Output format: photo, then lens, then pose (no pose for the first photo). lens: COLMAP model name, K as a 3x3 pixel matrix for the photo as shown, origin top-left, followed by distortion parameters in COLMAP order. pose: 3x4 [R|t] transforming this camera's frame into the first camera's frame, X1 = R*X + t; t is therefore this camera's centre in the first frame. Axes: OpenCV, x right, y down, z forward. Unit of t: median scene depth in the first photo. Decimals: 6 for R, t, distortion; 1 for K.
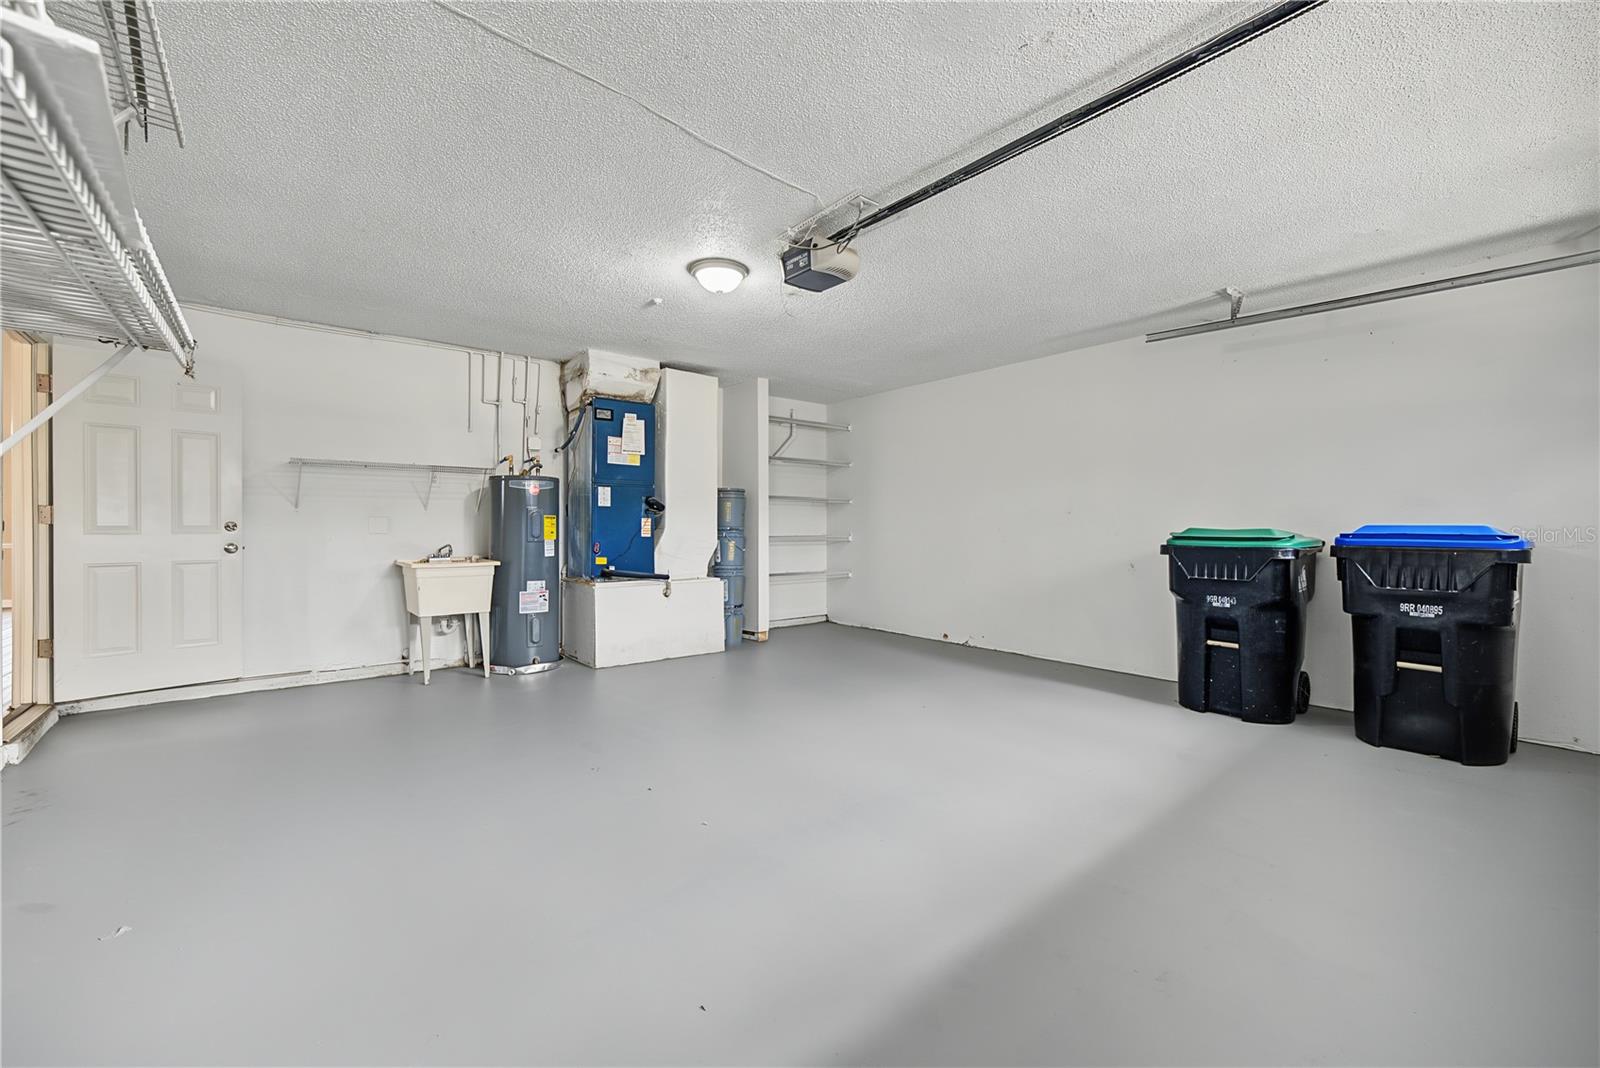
lens RADIAL K [[646.2, 0, 793.6], [0, 646.2, 524.9], [0, 0, 1]] dist [-0.006005, 0.002657]
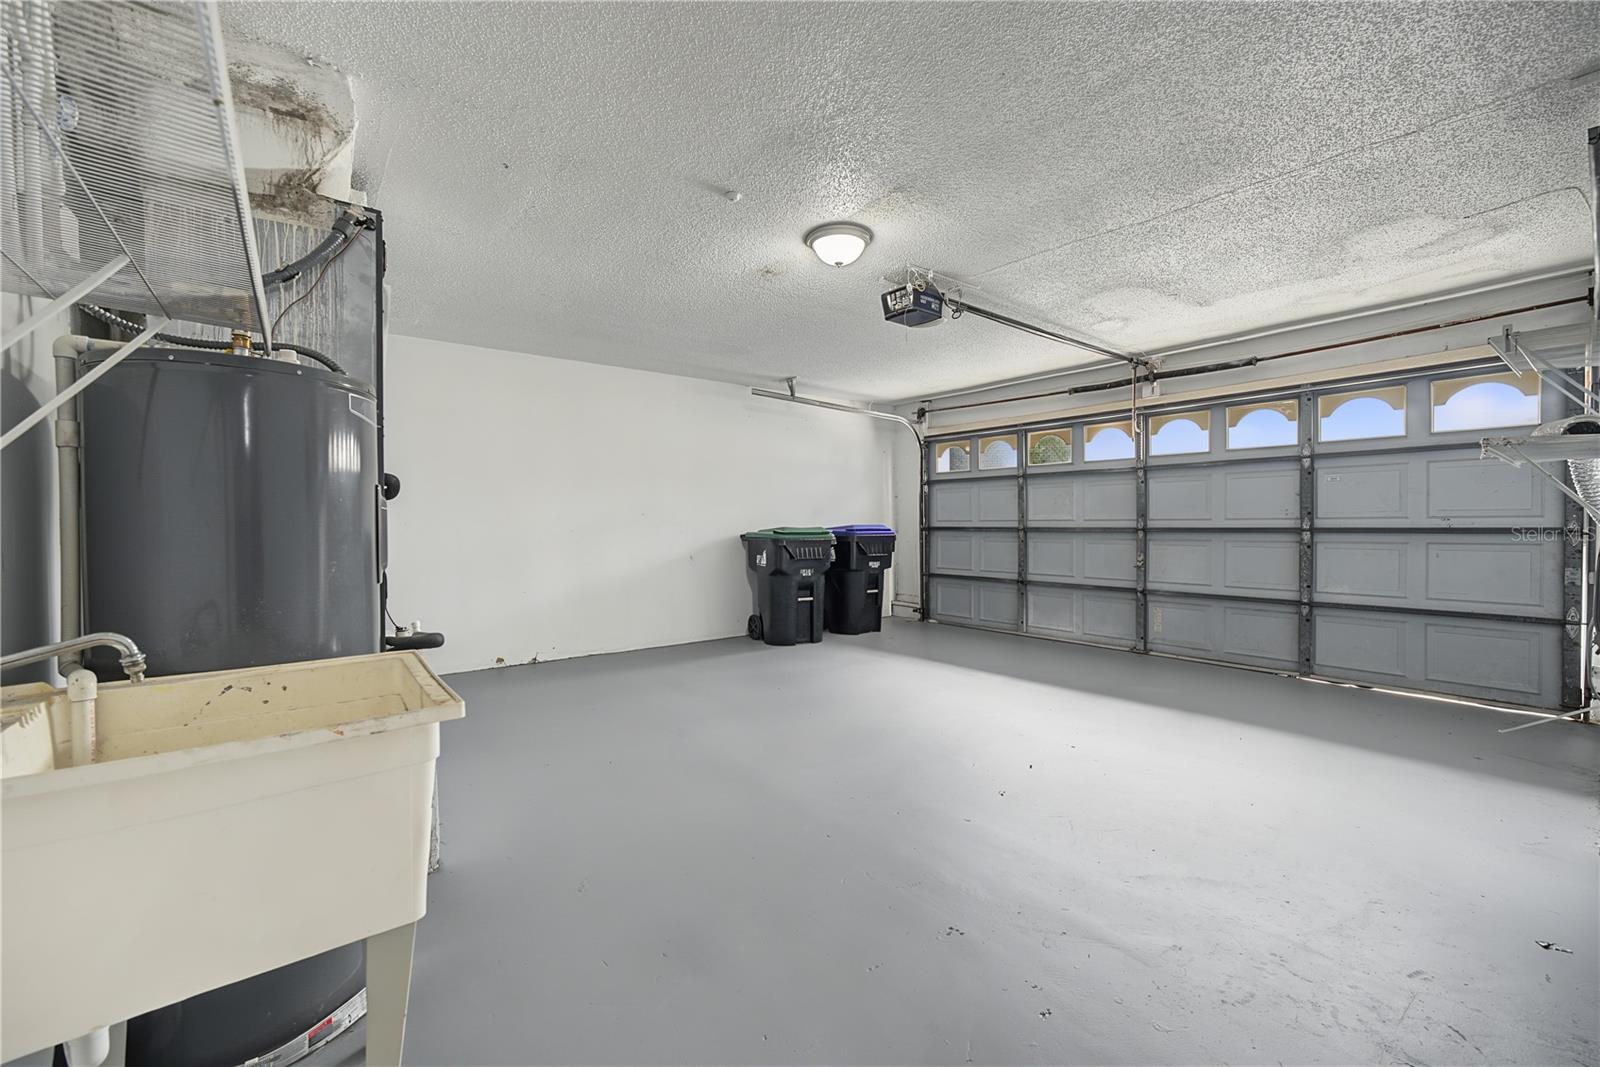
lens RADIAL K [[646.2, 0, 793.7], [0, 646.2, 531.6], [0, 0, 1]] dist [-0.006005, 0.002657]
pose [[0.022707, -0.014753, 0.999633, -0.958528], [0.002161, 0.999889, 0.014708, -0.006974], [-0.999740, 0.001826, 0.022736, 0.994488]]
